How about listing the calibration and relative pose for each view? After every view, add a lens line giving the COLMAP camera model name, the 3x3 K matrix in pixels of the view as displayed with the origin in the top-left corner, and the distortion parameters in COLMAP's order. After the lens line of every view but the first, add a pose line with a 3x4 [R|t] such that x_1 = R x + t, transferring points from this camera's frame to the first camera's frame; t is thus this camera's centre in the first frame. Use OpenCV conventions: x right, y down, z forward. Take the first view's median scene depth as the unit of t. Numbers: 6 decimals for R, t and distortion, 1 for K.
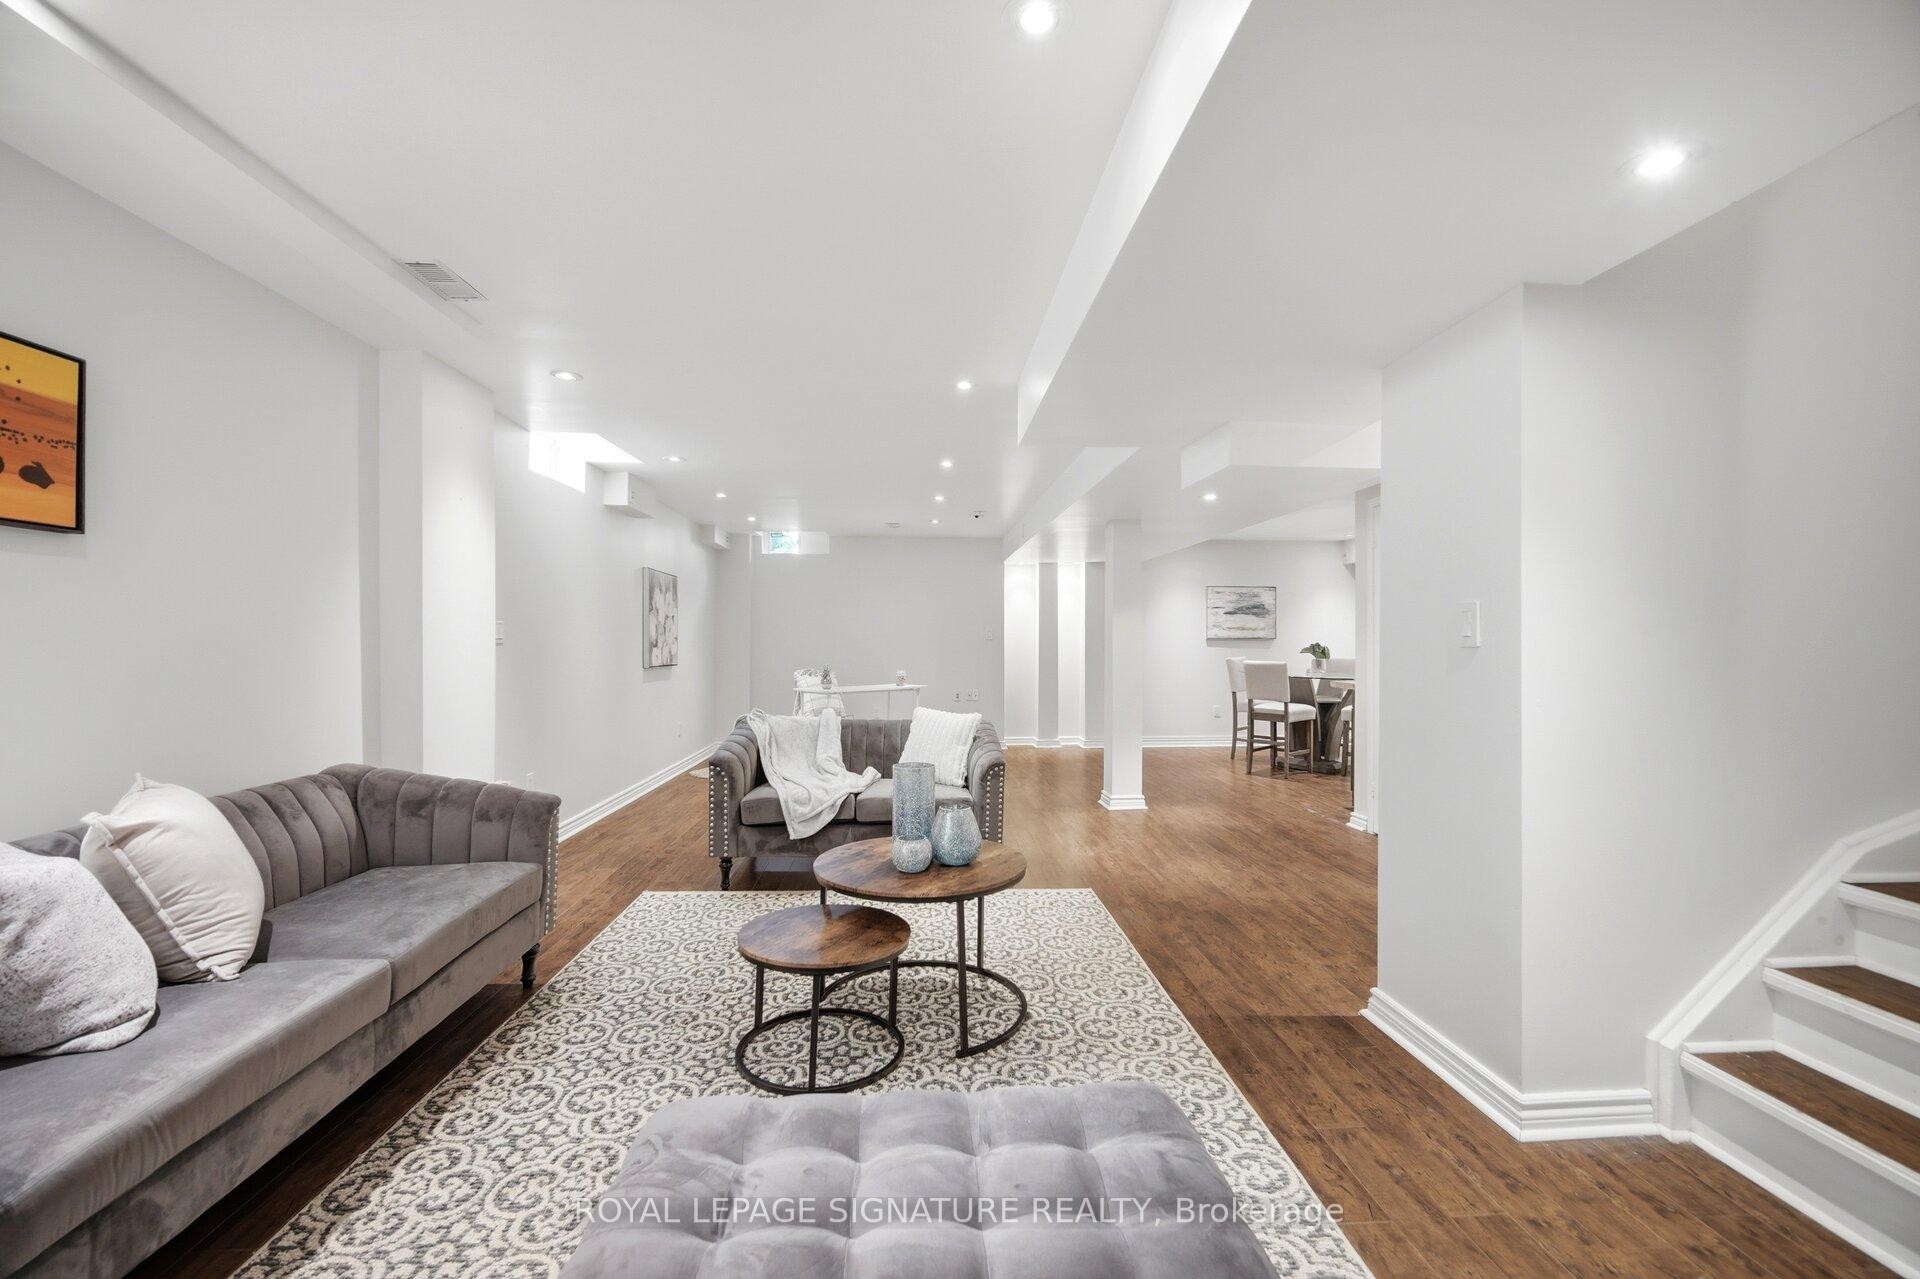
lens RADIAL K [[780.2, 0, 964.7], [0, 780.2, 642.1], [0, 0, 1]] dist [-0.003561, -0.000449]
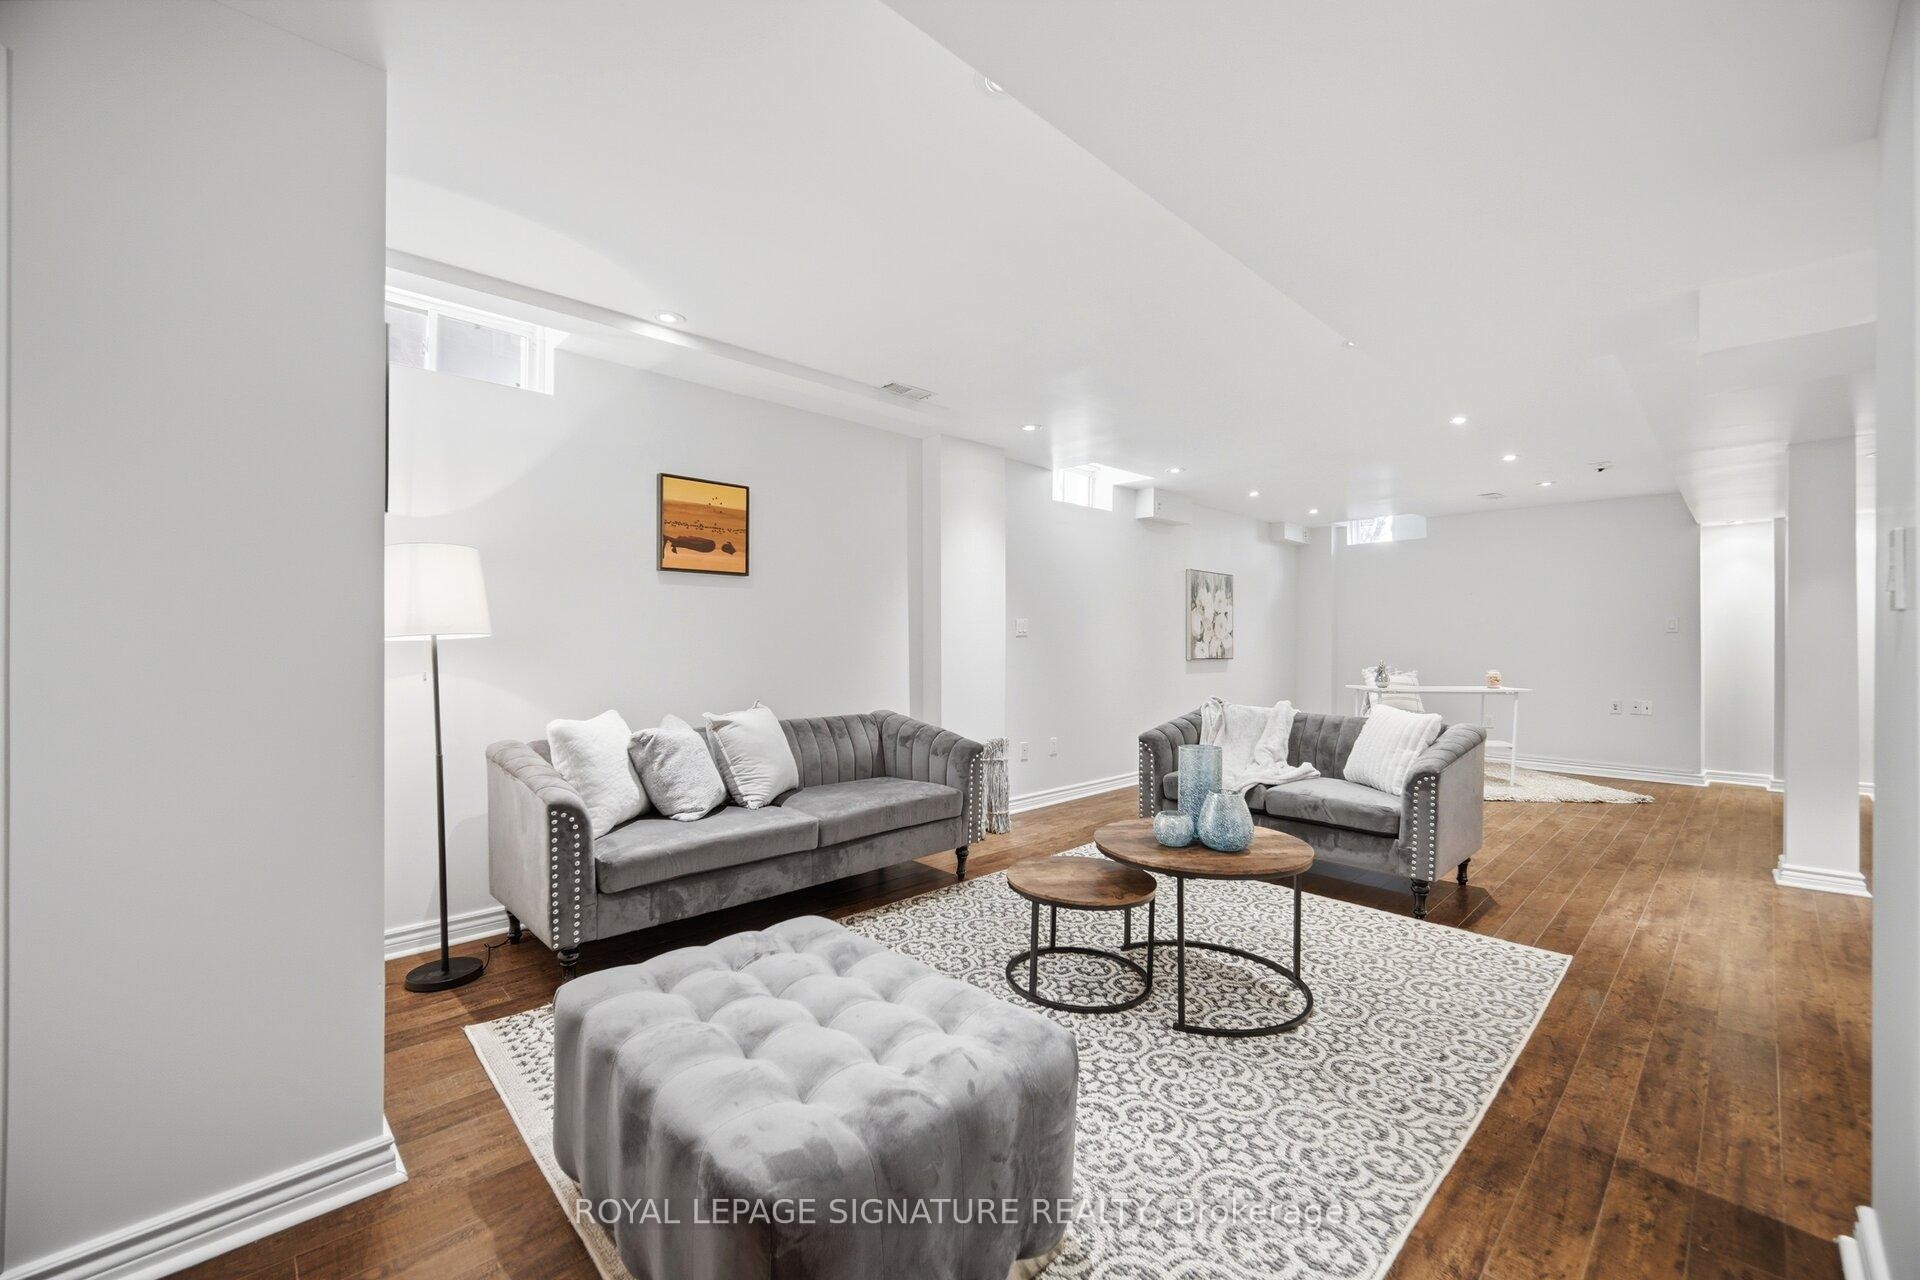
lens RADIAL K [[780.2, 0, 979.1], [0, 780.2, 639.2], [0, 0, 1]] dist [-0.003561, -0.000449]
pose [[0.649801, -0.006228, -0.760079, 0.542761], [0.001270, 0.999974, -0.007108, 0.025222], [0.760104, 0.003653, 0.649792, 0.123773]]
